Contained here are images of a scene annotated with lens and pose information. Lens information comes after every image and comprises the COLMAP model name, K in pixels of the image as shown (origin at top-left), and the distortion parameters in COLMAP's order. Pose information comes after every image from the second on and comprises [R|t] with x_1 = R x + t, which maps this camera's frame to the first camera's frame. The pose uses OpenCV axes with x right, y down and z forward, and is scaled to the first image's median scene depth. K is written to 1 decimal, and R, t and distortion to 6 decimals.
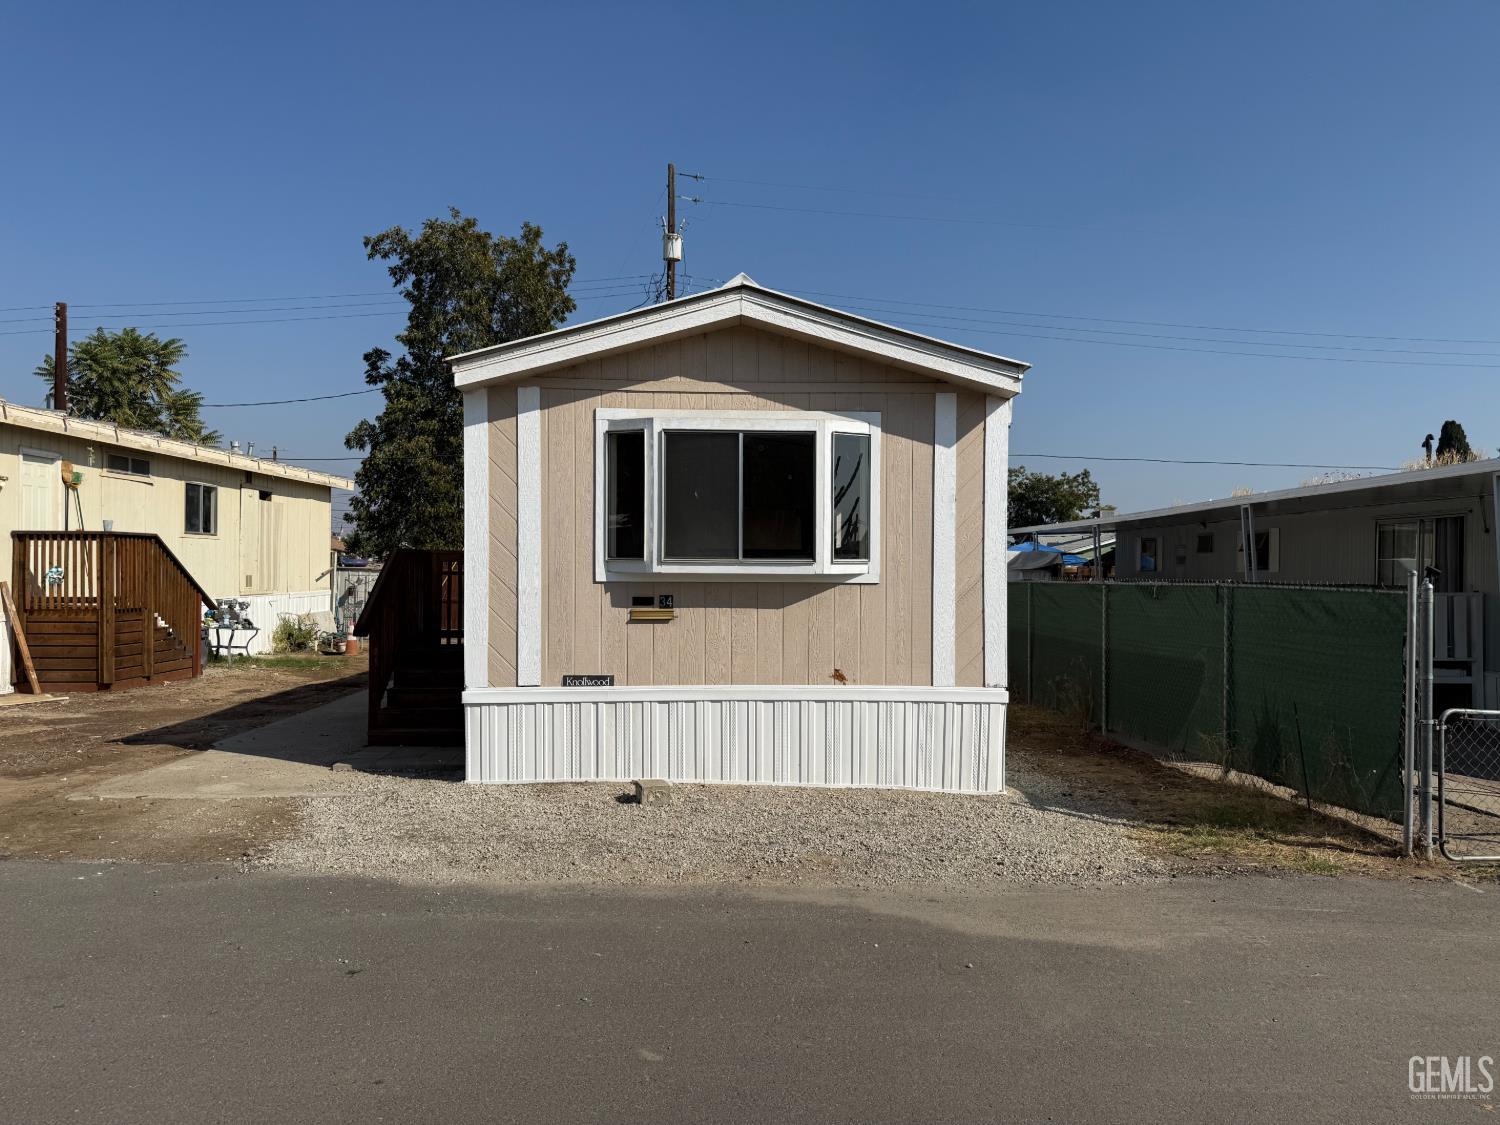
lens RADIAL K [[1068.7, 0, 756.4], [0, 1068.7, 569.5], [0, 0, 1]] dist [0.025310, -0.010548]
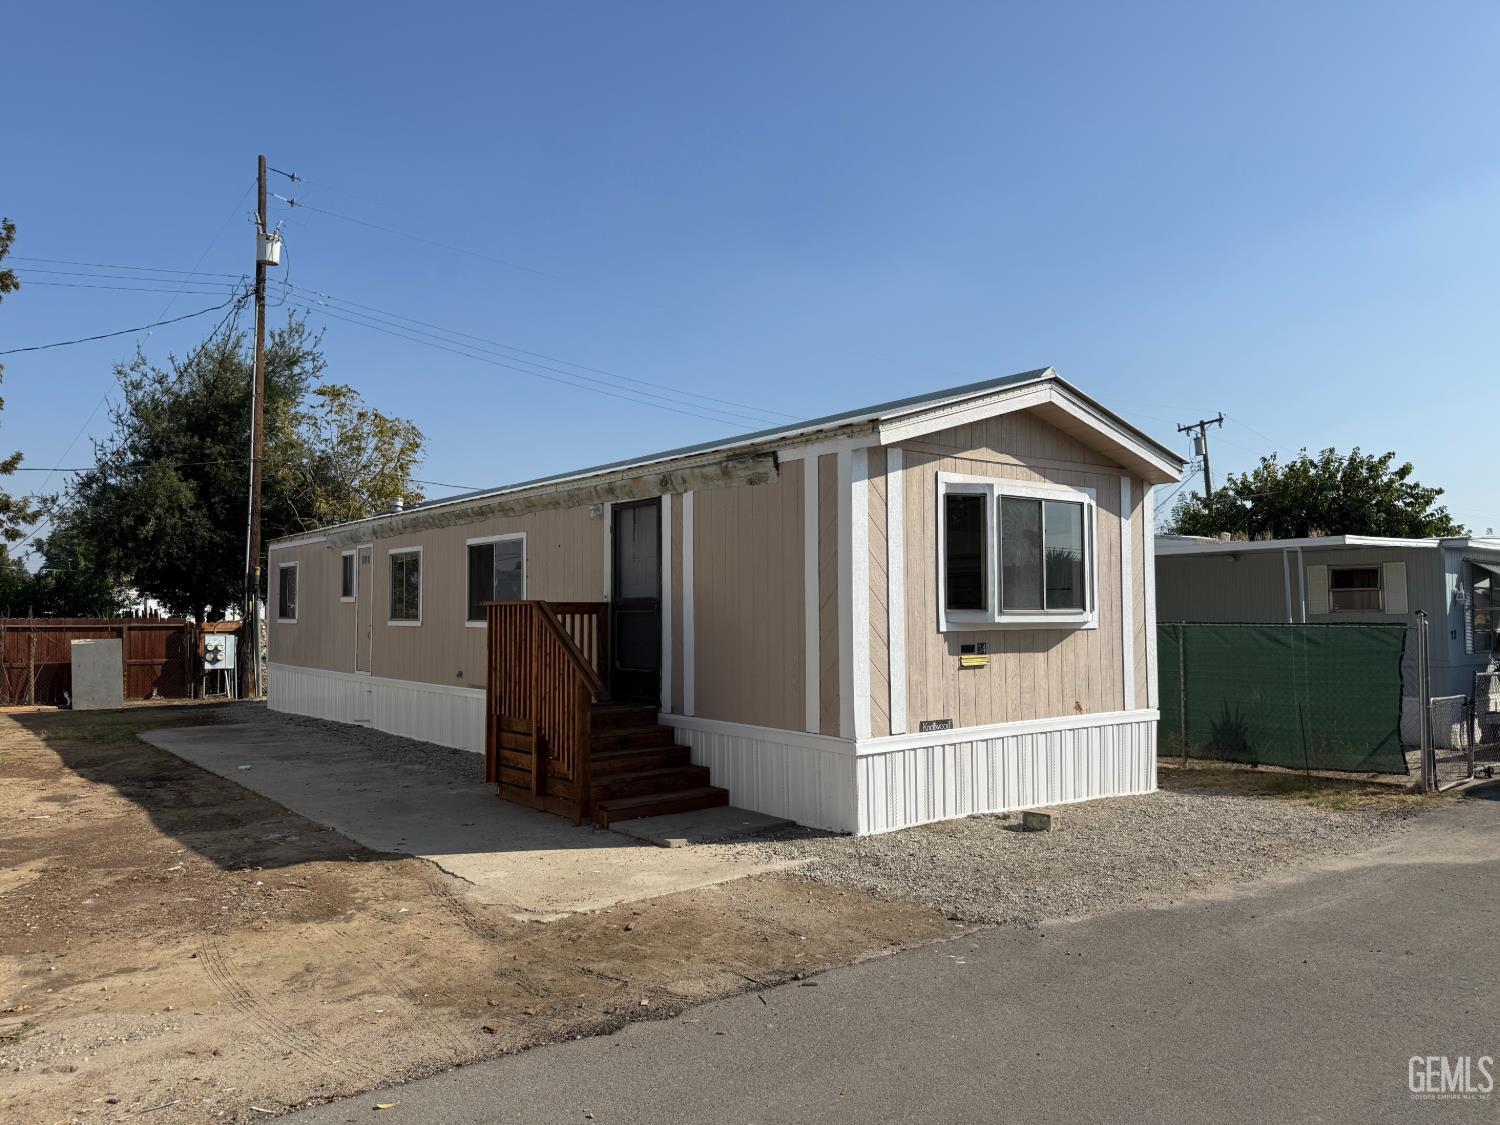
lens RADIAL K [[1068.7, 0, 750.3], [0, 1068.7, 557.8], [0, 0, 1]] dist [0.025310, -0.010548]
pose [[0.819161, 0.018380, 0.573269, -0.923487], [0.009148, 0.998941, -0.045099, -0.016306], [-0.573491, 0.042188, 0.818125, 0.226914]]
